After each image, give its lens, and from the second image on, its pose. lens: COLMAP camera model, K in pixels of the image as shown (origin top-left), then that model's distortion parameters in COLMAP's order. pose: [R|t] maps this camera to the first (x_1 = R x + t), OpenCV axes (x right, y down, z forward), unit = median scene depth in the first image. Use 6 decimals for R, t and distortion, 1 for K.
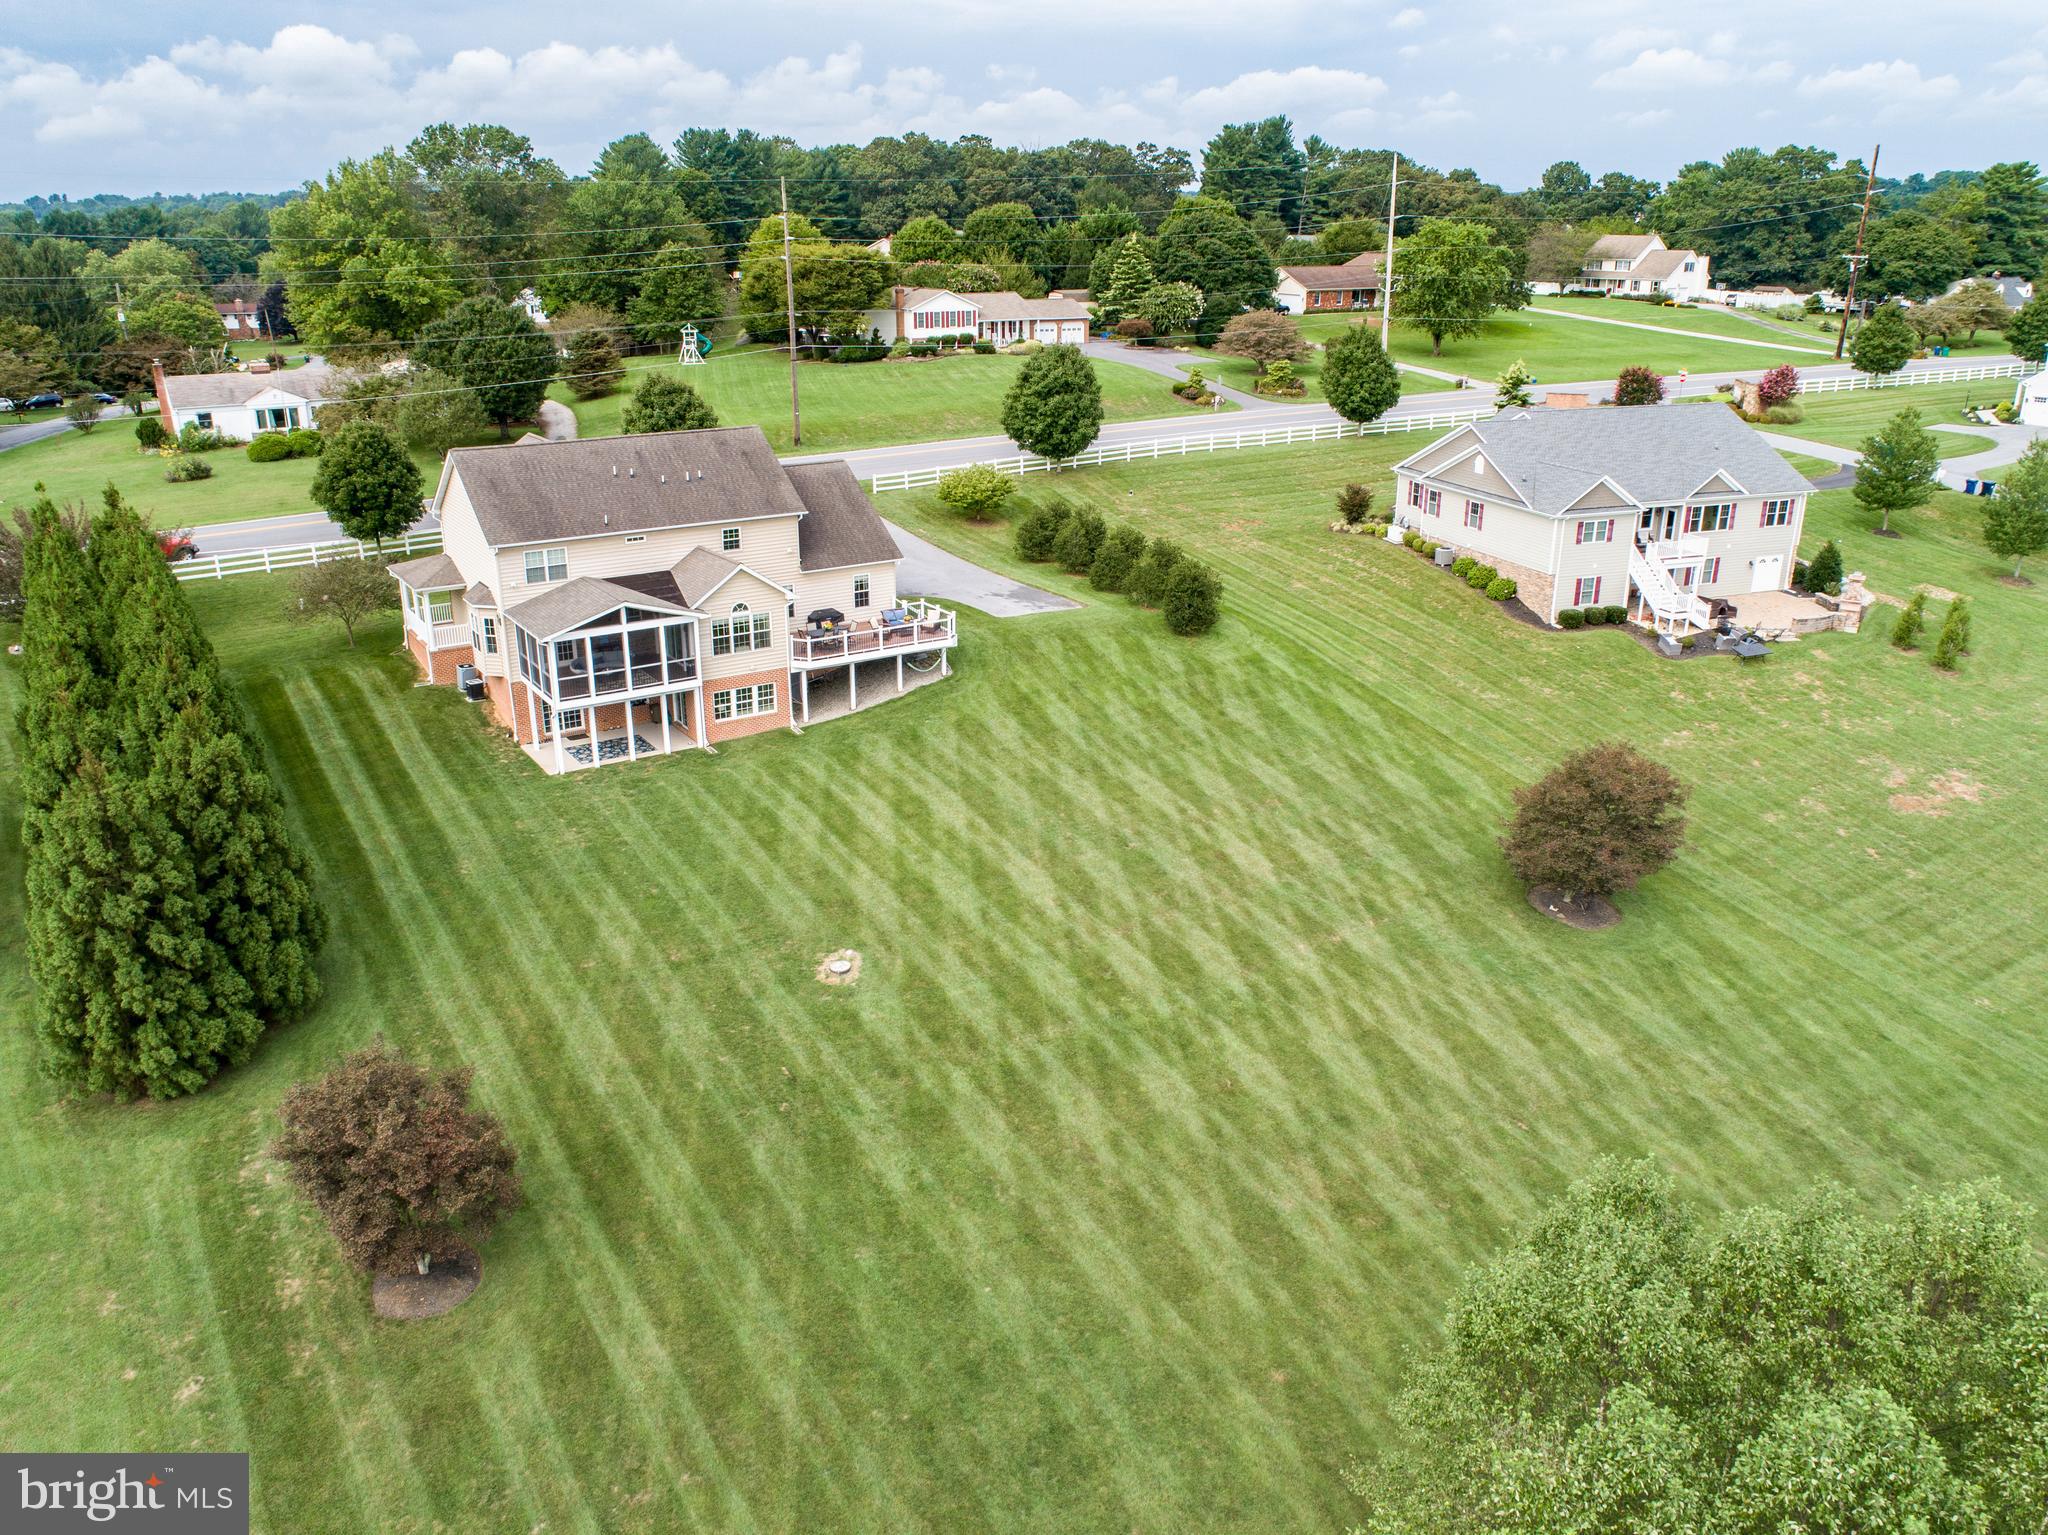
lens RADIAL K [[1539.7, 0, 1026.8], [0, 1539.7, 771.1], [0, 0, 1]] dist [-0.024886, 0.007609]
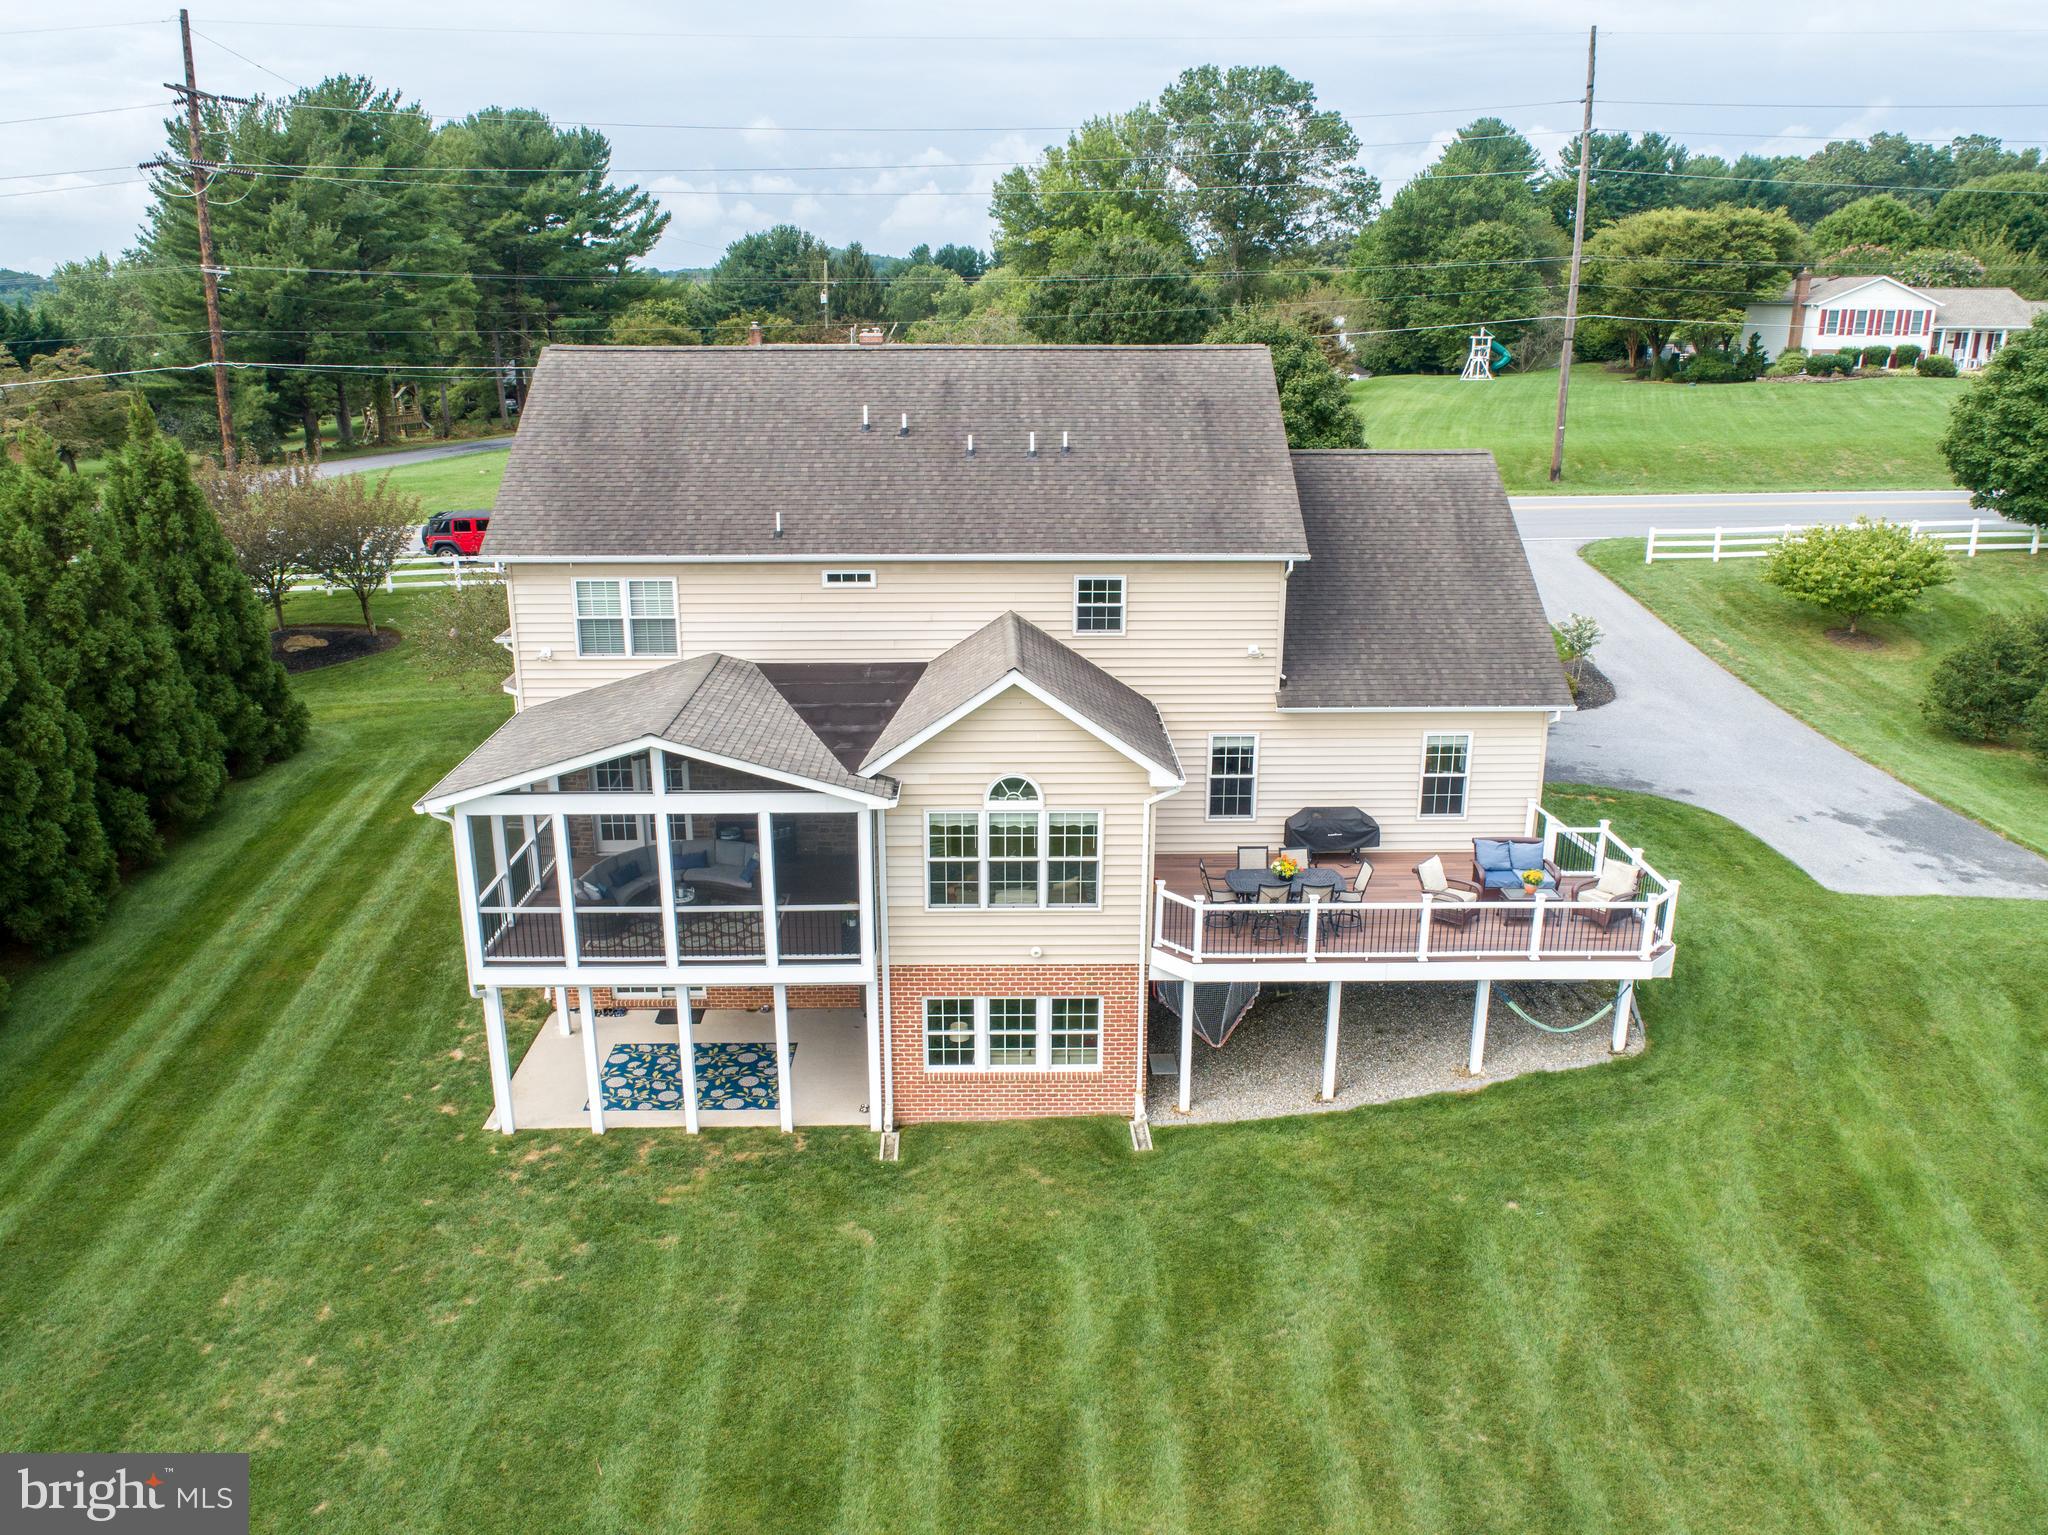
lens RADIAL K [[1539.7, 0, 1026.8], [0, 1539.7, 771.1], [0, 0, 1]] dist [-0.024886, 0.007609]
pose [[0.846793, 0.157014, -0.508220, 0.000070], [-0.181228, 0.983439, 0.001871, -0.088604], [0.500098, 0.090519, 0.861225, 0.546276]]
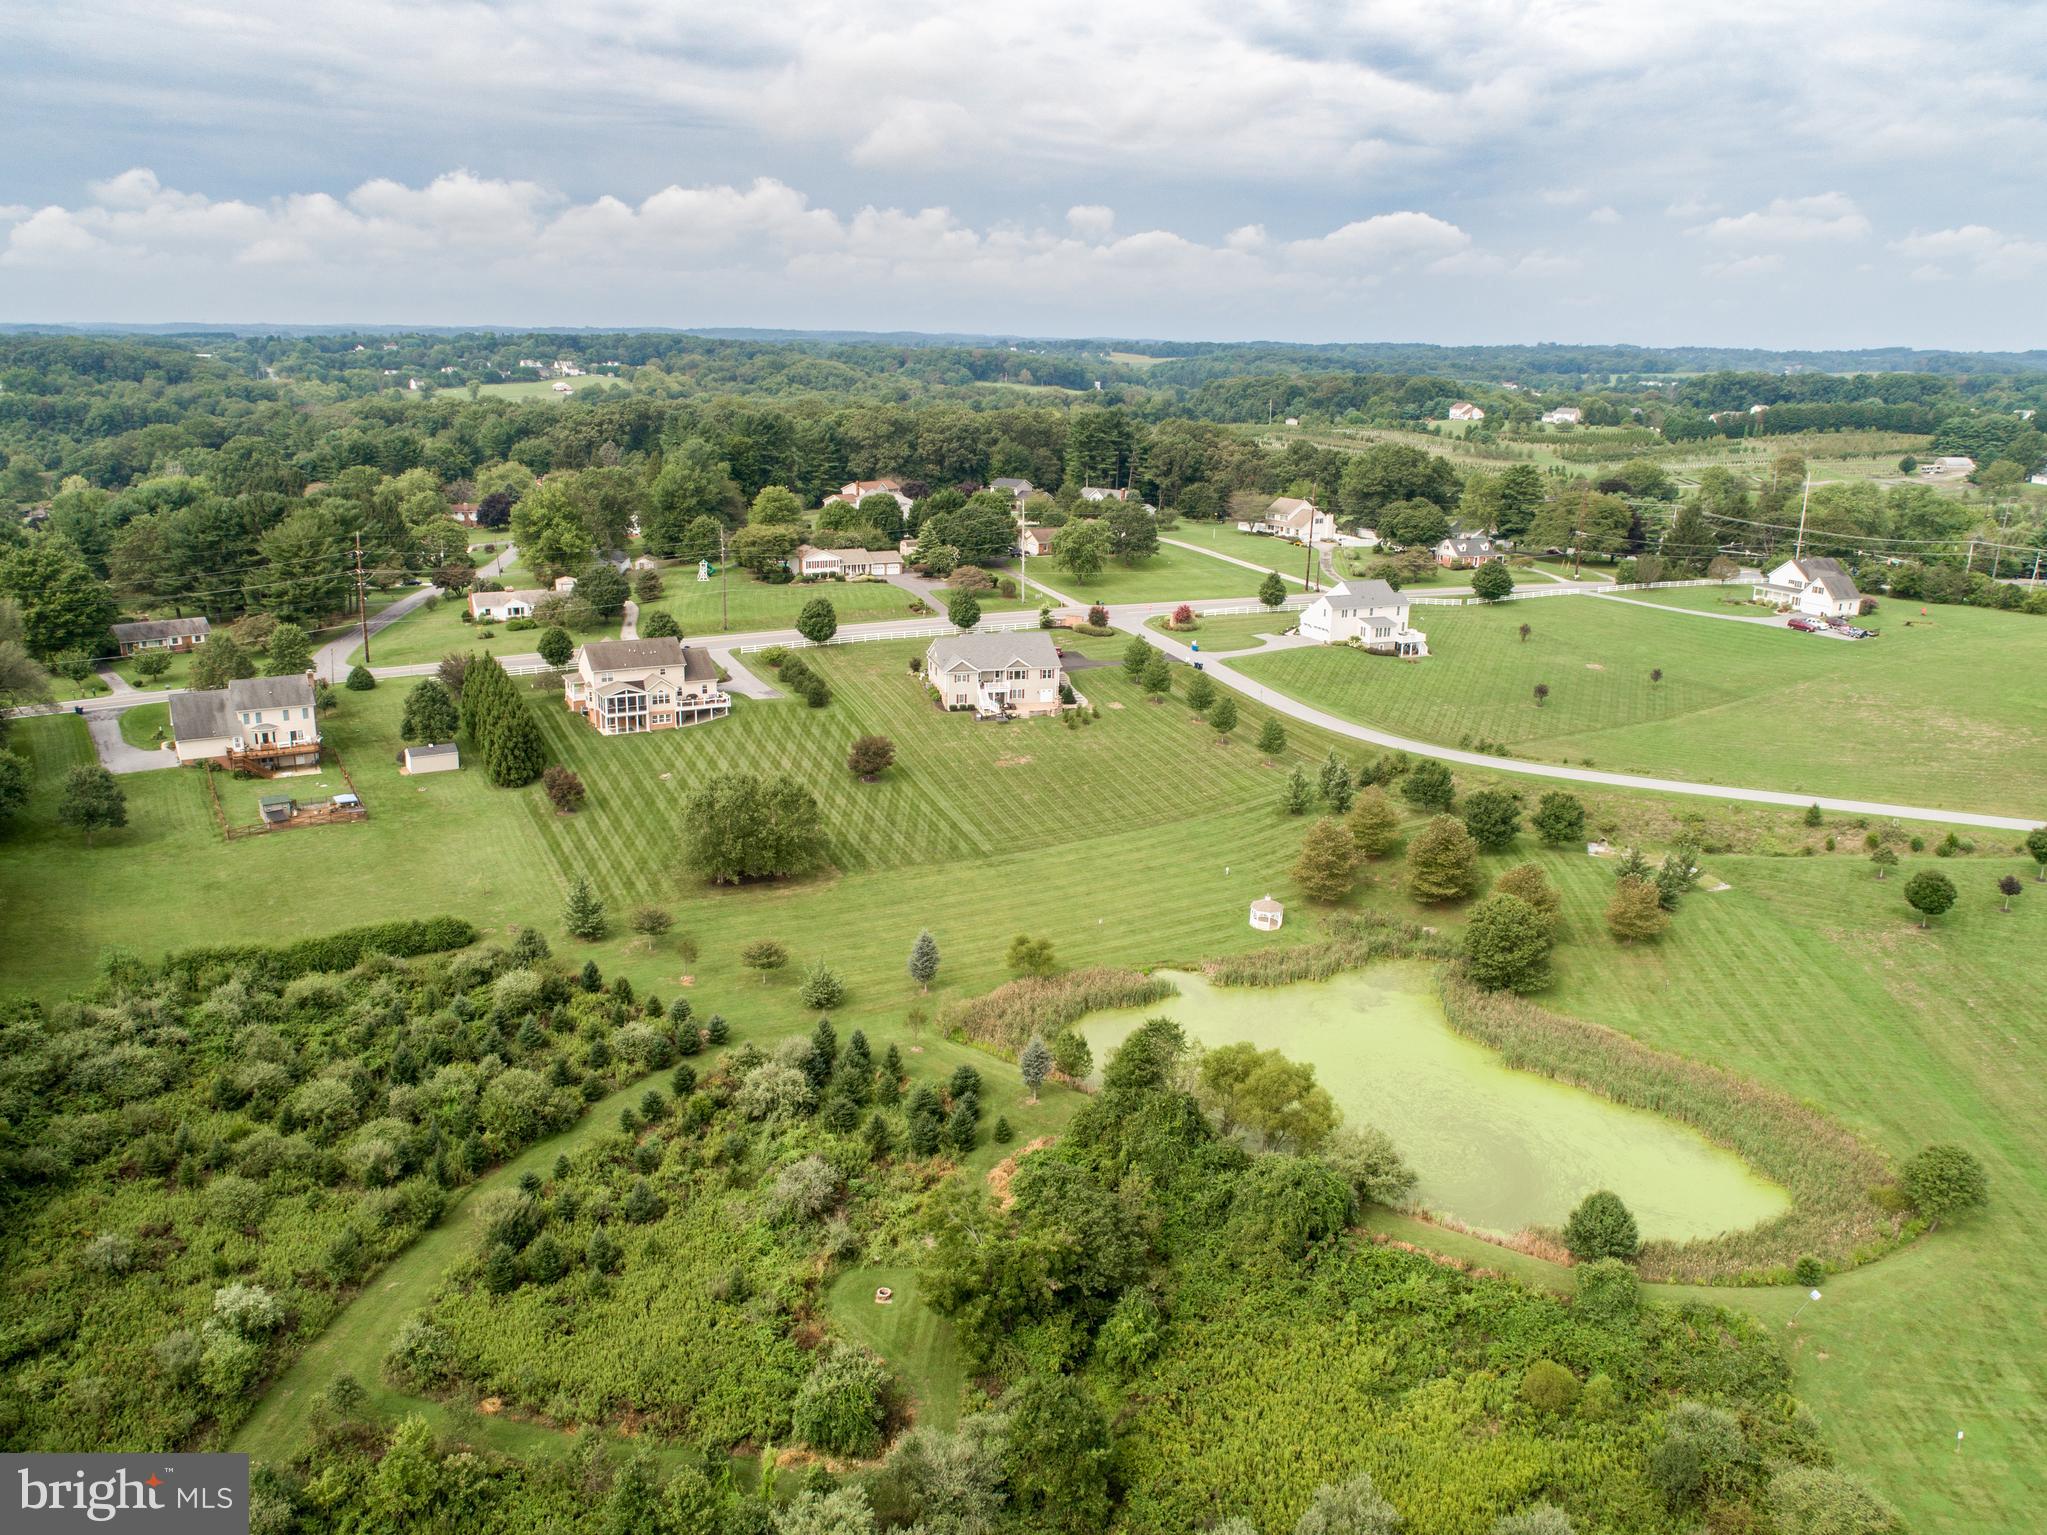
lens RADIAL K [[1548.9, 0, 1026.8], [0, 1548.9, 772.2], [0, 0, 1]] dist [-0.023993, 0.006865]
pose [[0.996292, 0.042710, -0.074685, 0.724836], [-0.048259, 0.996079, -0.074143, 0.235853], [0.071226, 0.077473, 0.994447, -1.924608]]
